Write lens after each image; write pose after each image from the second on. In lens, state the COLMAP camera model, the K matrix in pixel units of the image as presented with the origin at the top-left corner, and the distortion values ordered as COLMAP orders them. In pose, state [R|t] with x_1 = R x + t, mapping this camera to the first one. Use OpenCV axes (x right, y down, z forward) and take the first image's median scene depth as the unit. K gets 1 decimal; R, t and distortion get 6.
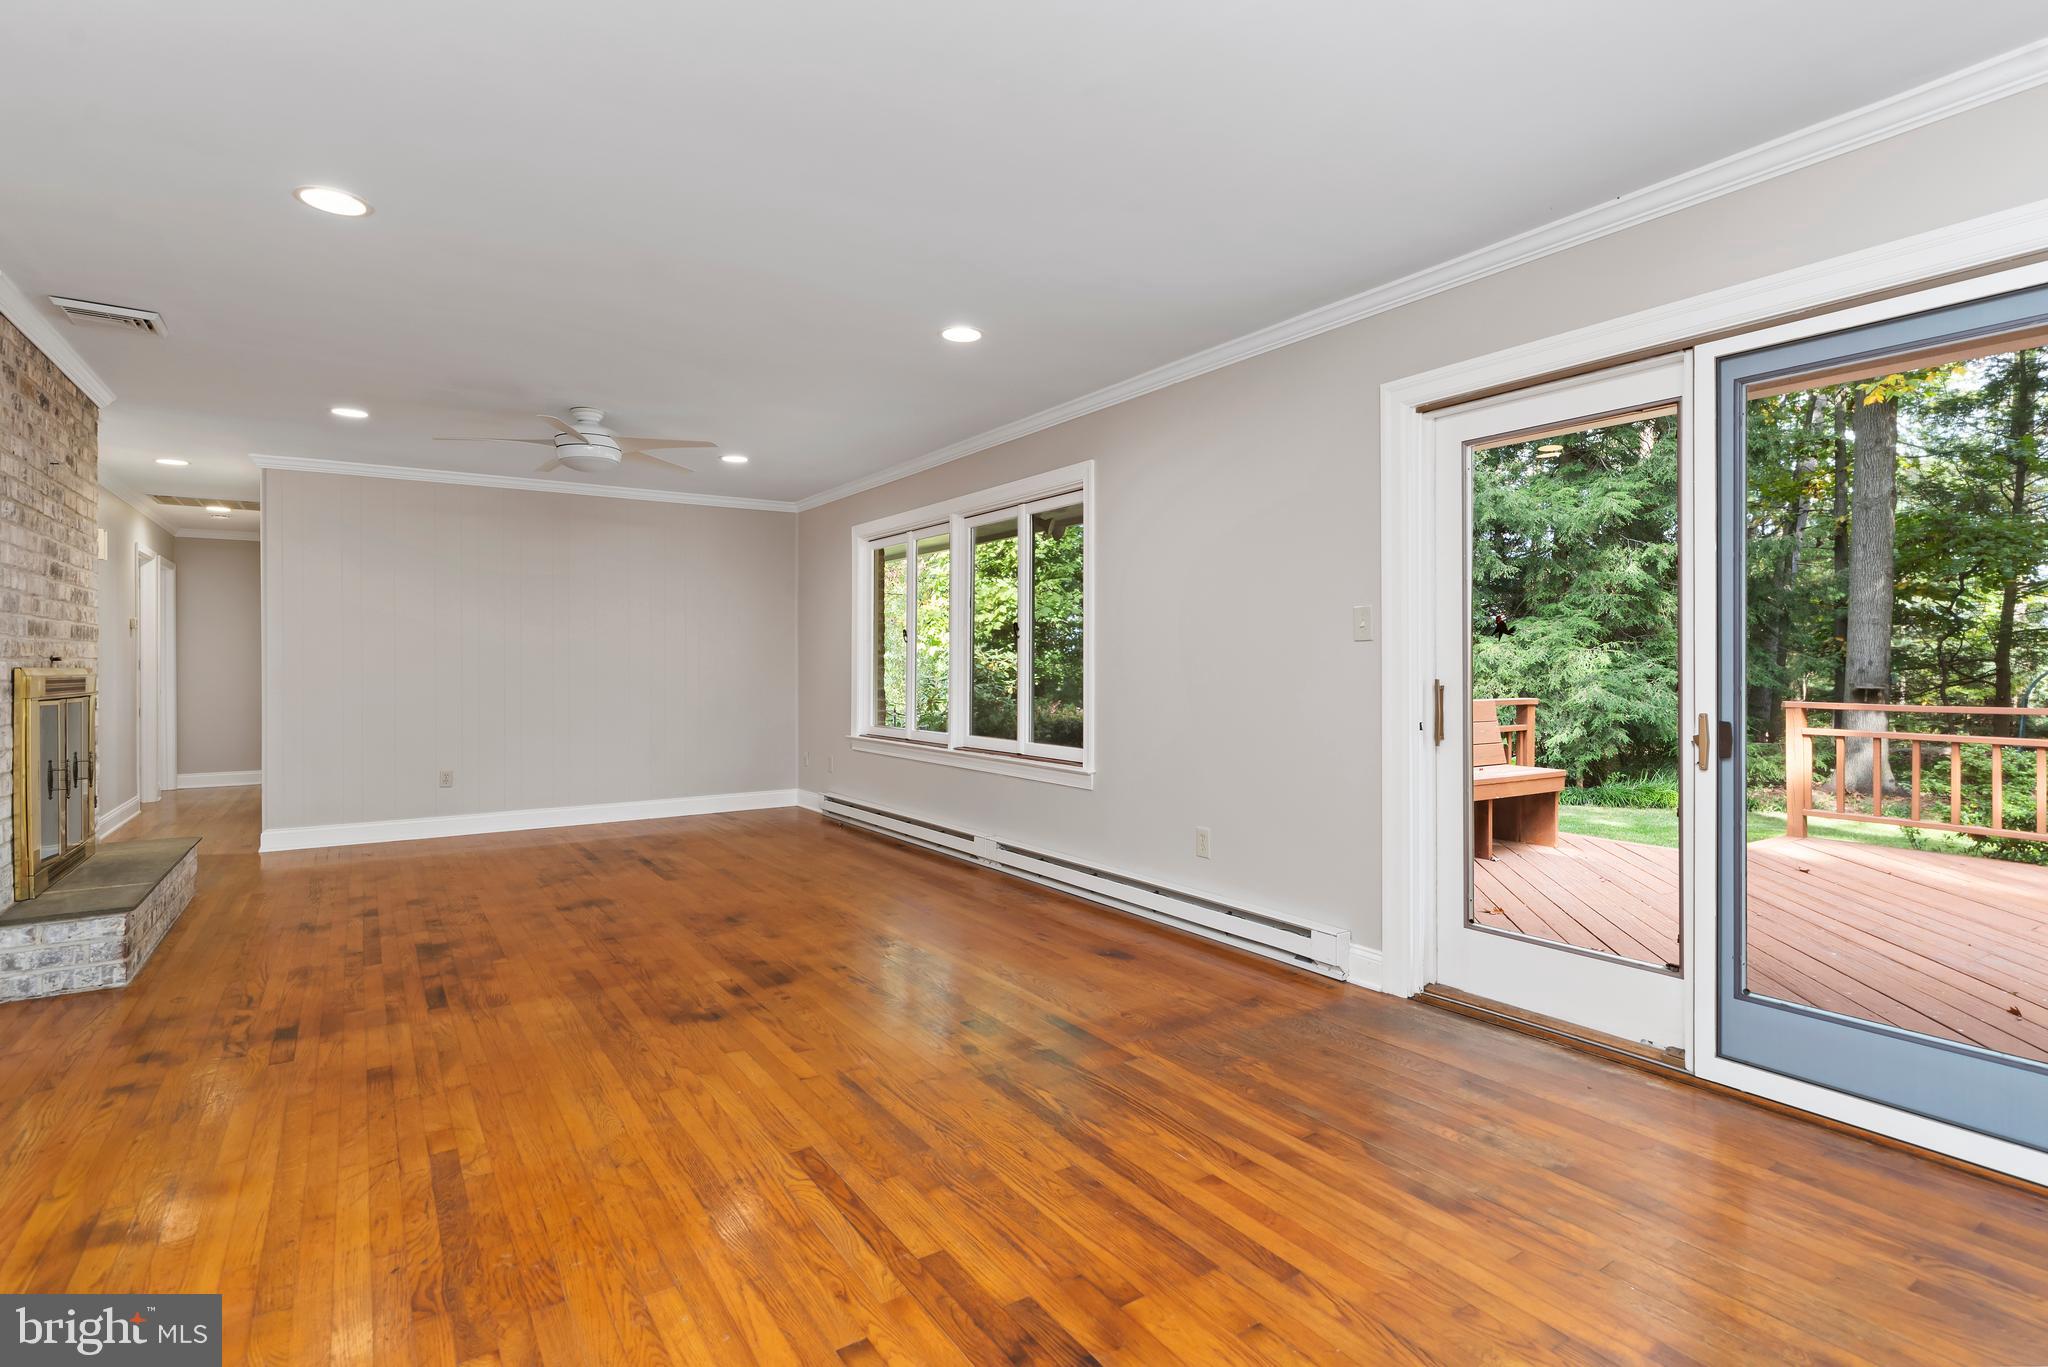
lens RADIAL K [[1000.3, 0, 1021.9], [0, 1000.3, 676.1], [0, 0, 1]] dist [-0.000456, -0.000464]
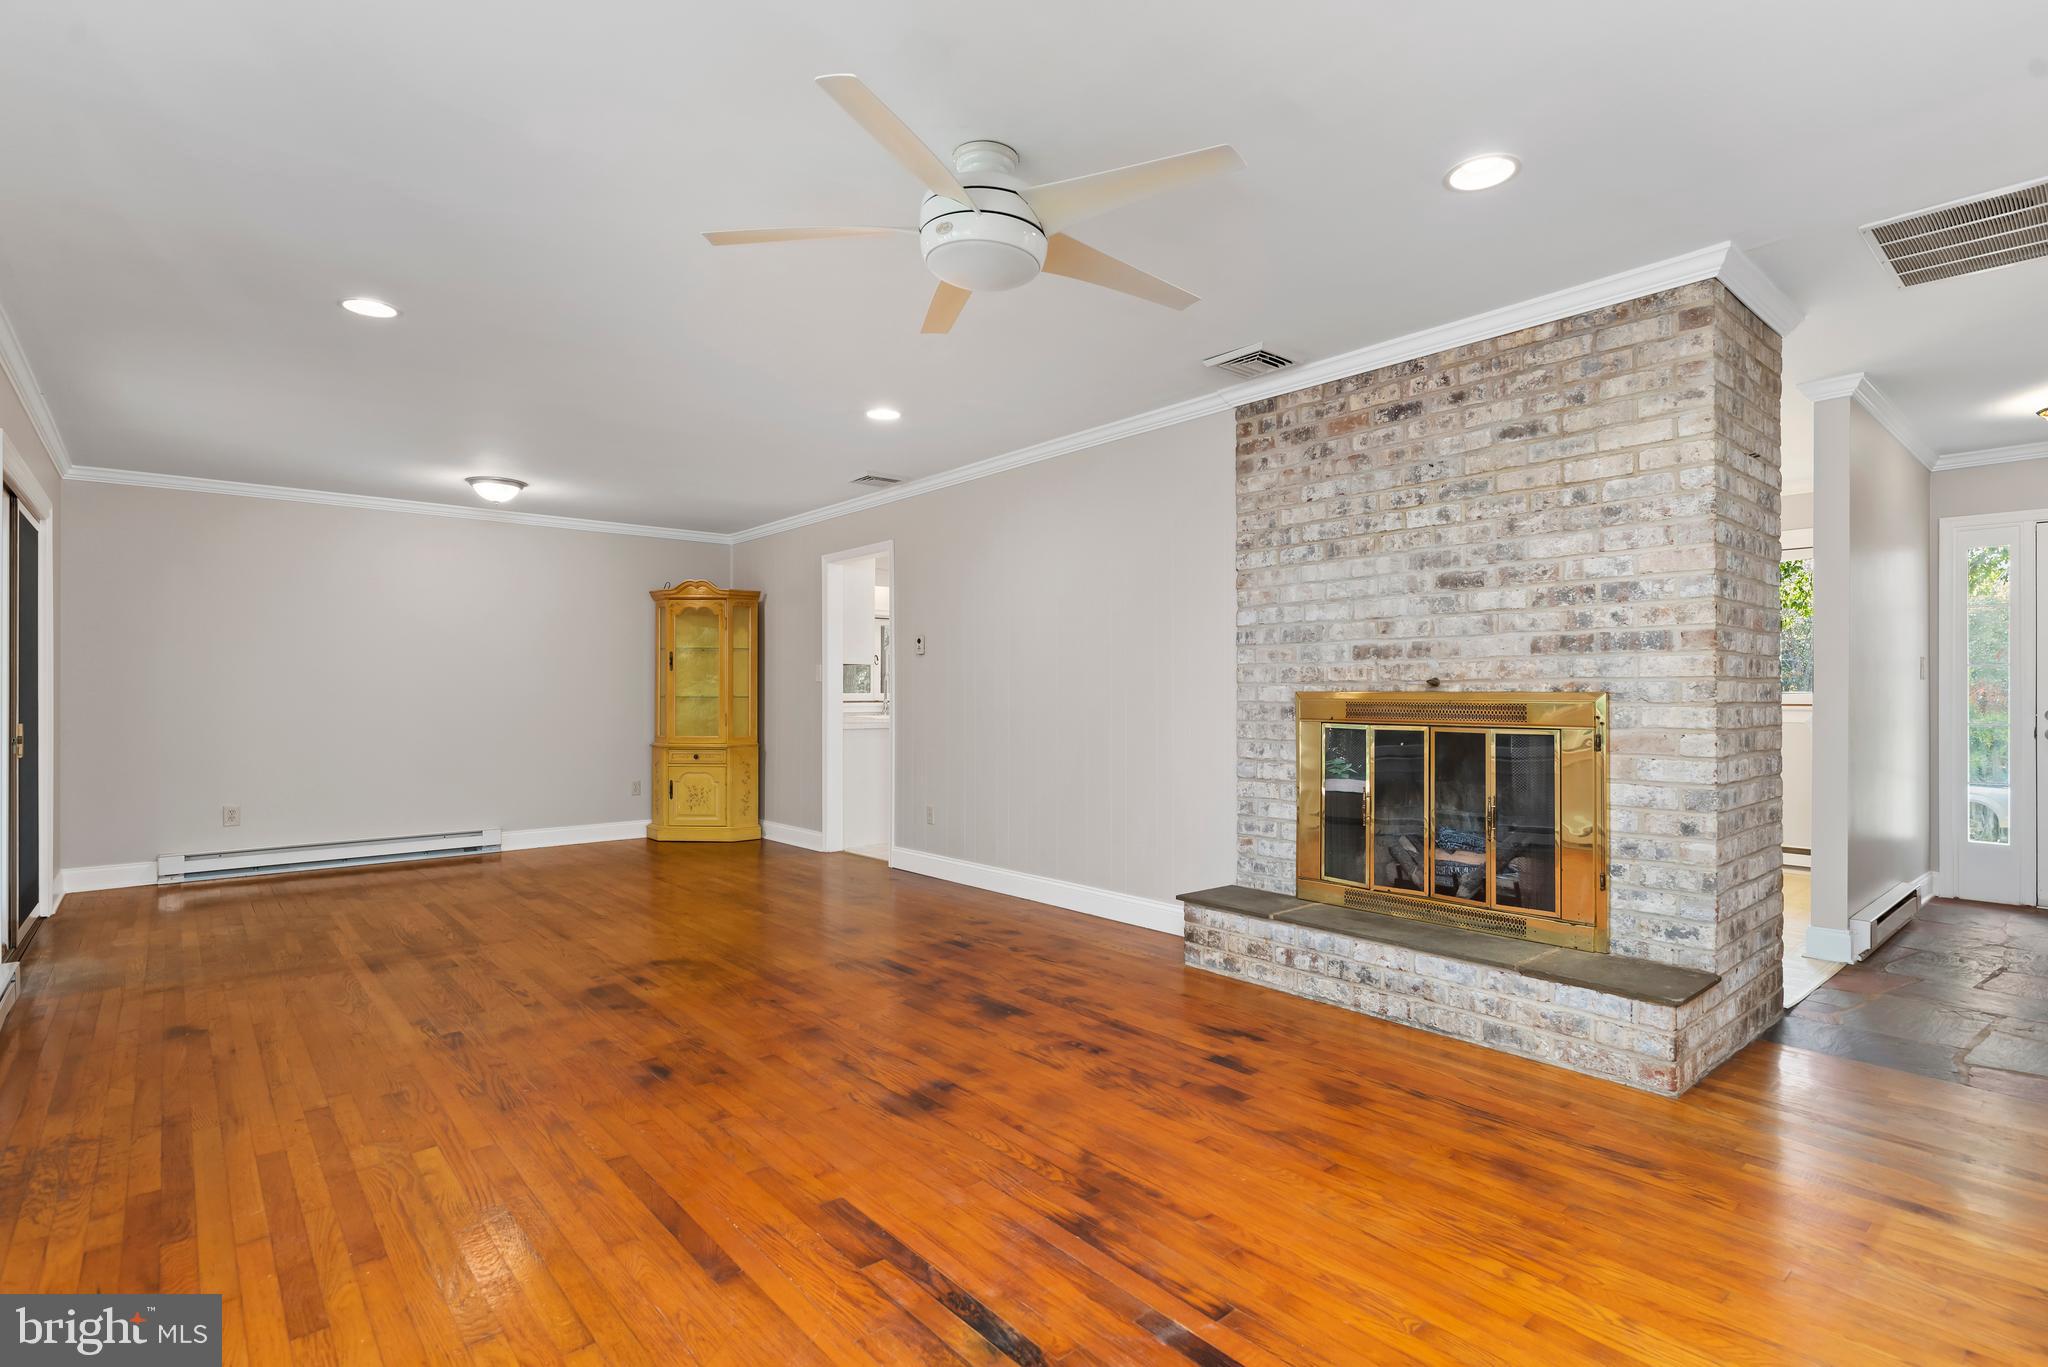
lens RADIAL K [[1000.3, 0, 1027.9], [0, 1000.3, 685.4], [0, 0, 1]] dist [-0.000456, -0.000464]
pose [[-0.992285, 0.002479, -0.123954, -0.596980], [0.001732, 0.999980, 0.006137, -0.024926], [0.123966, 0.005875, -0.992269, 2.234589]]
